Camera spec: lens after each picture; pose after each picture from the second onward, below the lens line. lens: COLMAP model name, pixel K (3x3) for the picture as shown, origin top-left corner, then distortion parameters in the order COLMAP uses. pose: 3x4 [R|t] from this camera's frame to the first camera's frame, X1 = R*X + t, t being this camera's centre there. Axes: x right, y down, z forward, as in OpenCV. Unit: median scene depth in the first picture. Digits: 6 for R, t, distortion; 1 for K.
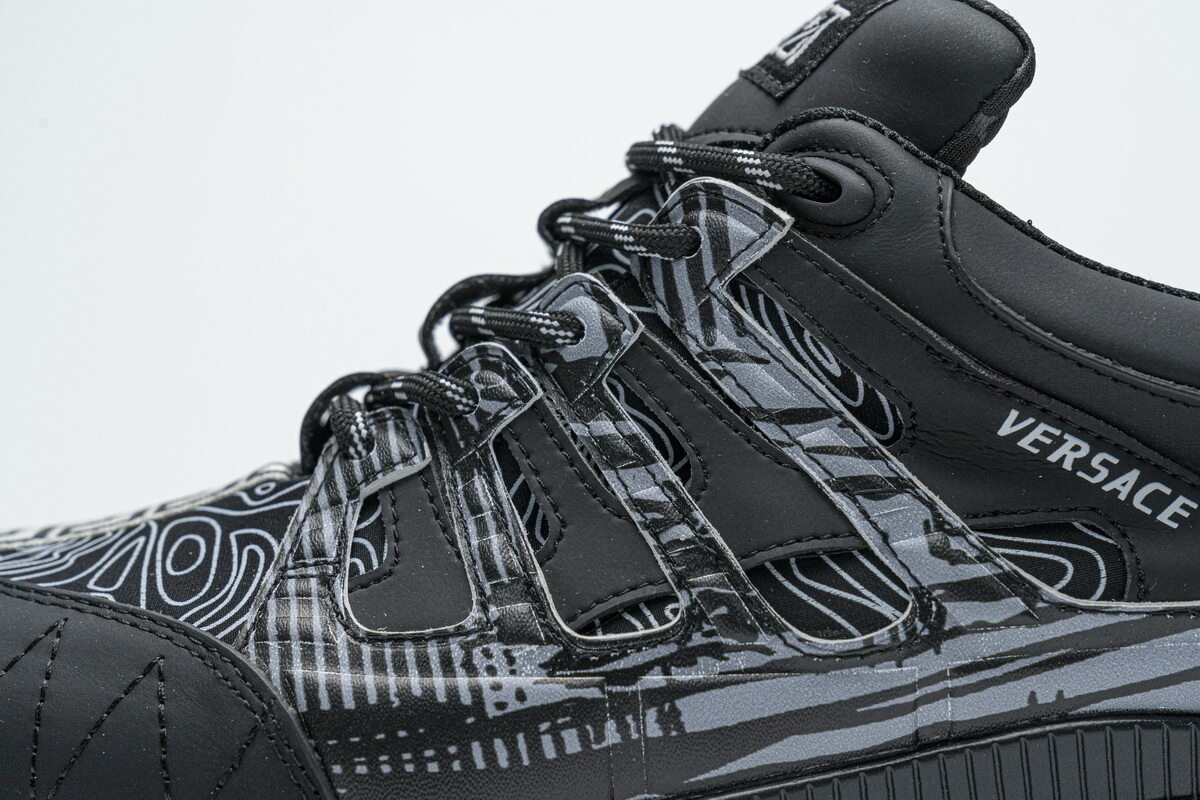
lens RADIAL K [[2271.4, 0, 602.9], [0, 2271.4, 423.4], [0, 0, 1]] dist [0.010837, -0.246127]
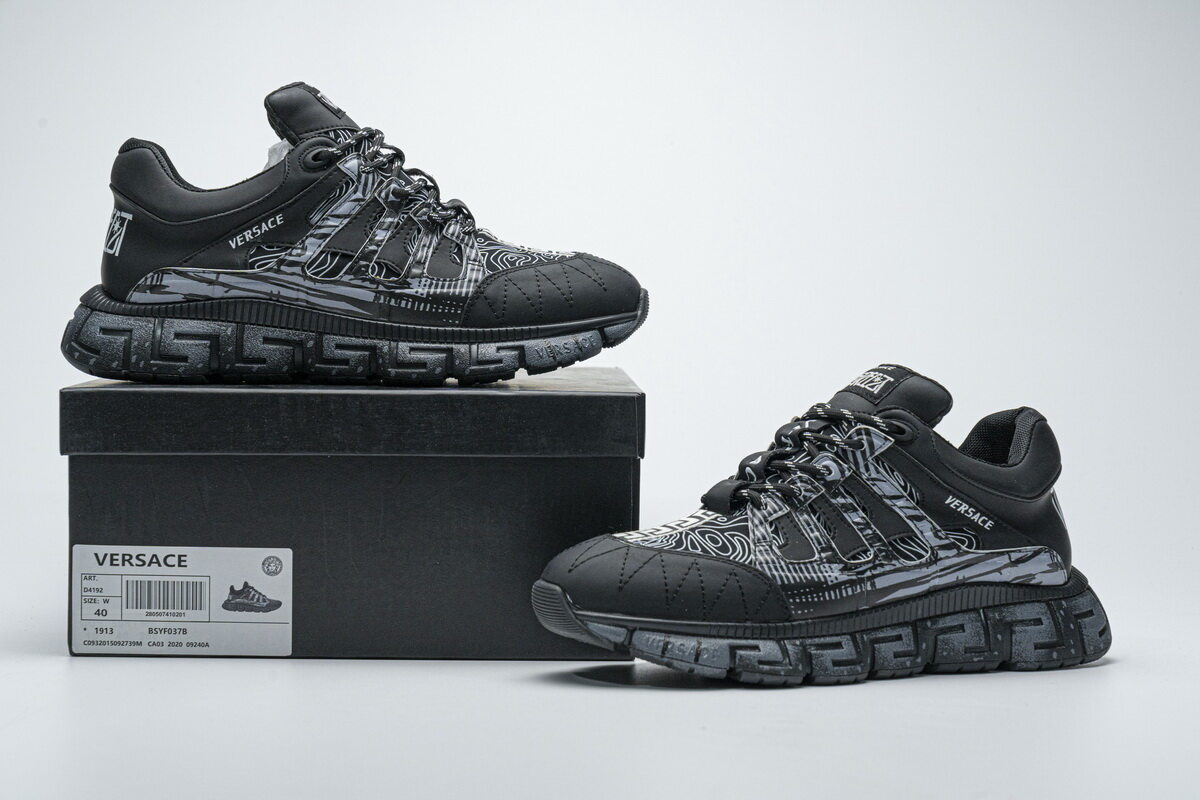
lens RADIAL K [[2271.4, 0, 602.9], [0, 2271.4, 423.4], [0, 0, 1]] dist [0.010837, -0.246127]
pose [[0.906289, 0.015786, 0.422365, -1.777589], [-0.006886, 0.999721, -0.022589, -0.034743], [-0.422603, 0.017563, 0.906145, -1.938250]]
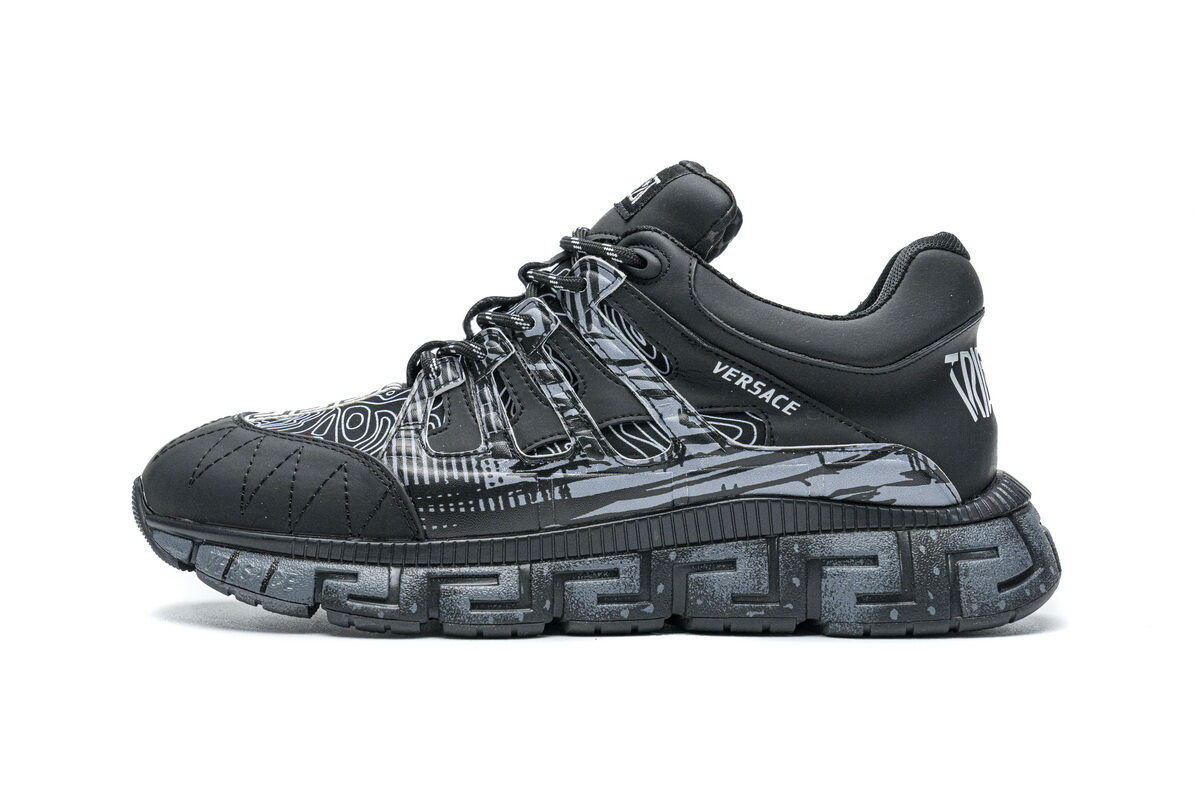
lens RADIAL K [[2271.4, 0, 602.9], [0, 2271.4, 423.4], [0, 0, 1]] dist [0.010837, -0.246127]
pose [[0.999142, 0.020644, -0.035891, 0.146486], [-0.020552, 0.999785, 0.002922, 0.051679], [0.035943, -0.002182, 0.999351, -1.282243]]
